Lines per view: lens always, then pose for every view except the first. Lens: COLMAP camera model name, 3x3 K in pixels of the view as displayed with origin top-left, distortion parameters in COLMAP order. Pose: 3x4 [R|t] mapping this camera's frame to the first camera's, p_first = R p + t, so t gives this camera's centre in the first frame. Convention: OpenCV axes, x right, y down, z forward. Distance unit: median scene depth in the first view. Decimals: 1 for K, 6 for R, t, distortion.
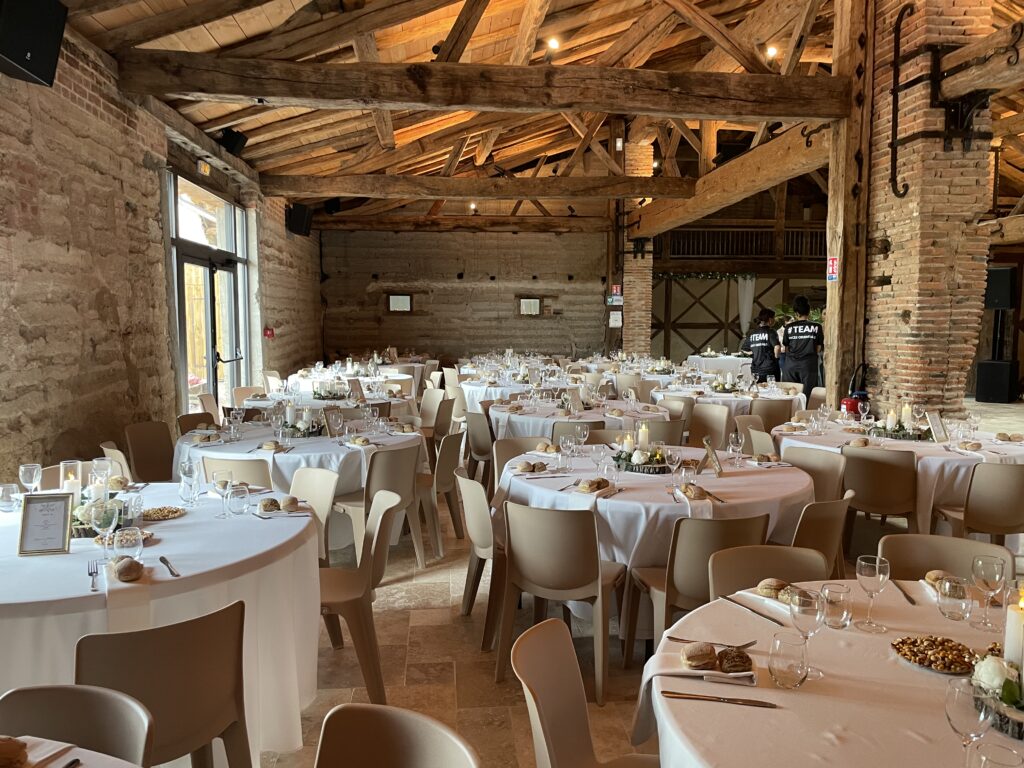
lens RADIAL K [[779.8, 0, 511.0], [0, 779.8, 387.9], [0, 0, 1]] dist [0.010615, -0.026427]
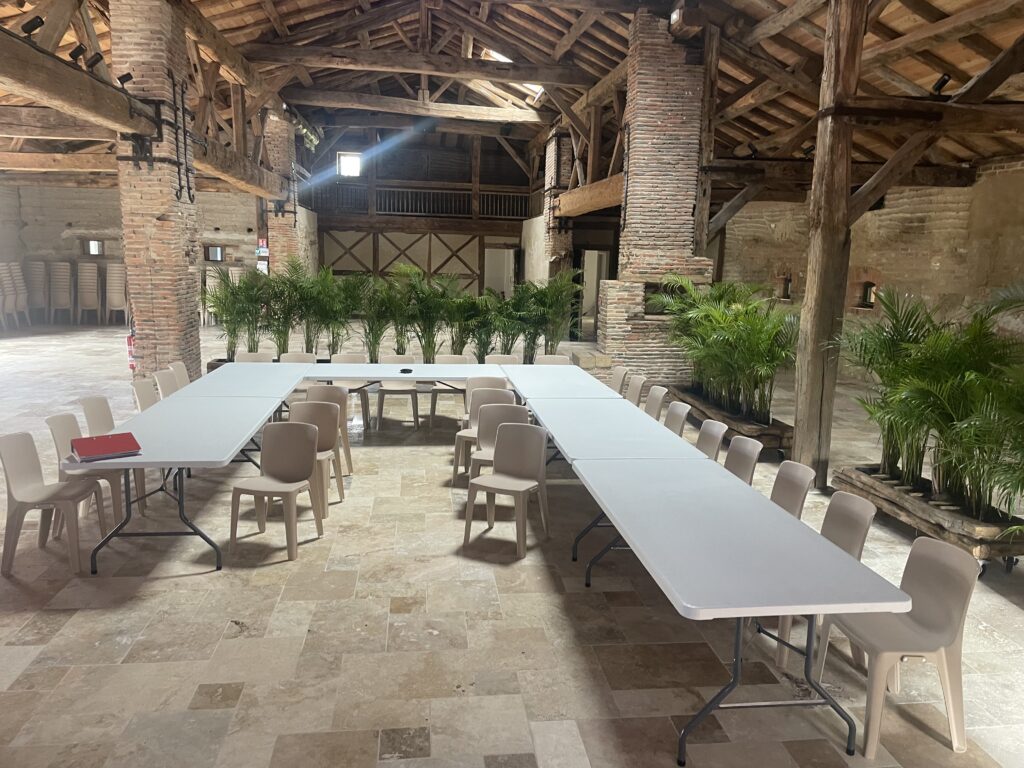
lens RADIAL K [[779.8, 0, 515.3], [0, 779.8, 380.8], [0, 0, 1]] dist [0.010615, -0.026427]
pose [[0.999207, 0.029033, 0.027263, 0.493529], [-0.030860, 0.997127, 0.069180, -0.010416], [-0.025176, -0.069967, 0.997232, -0.211198]]
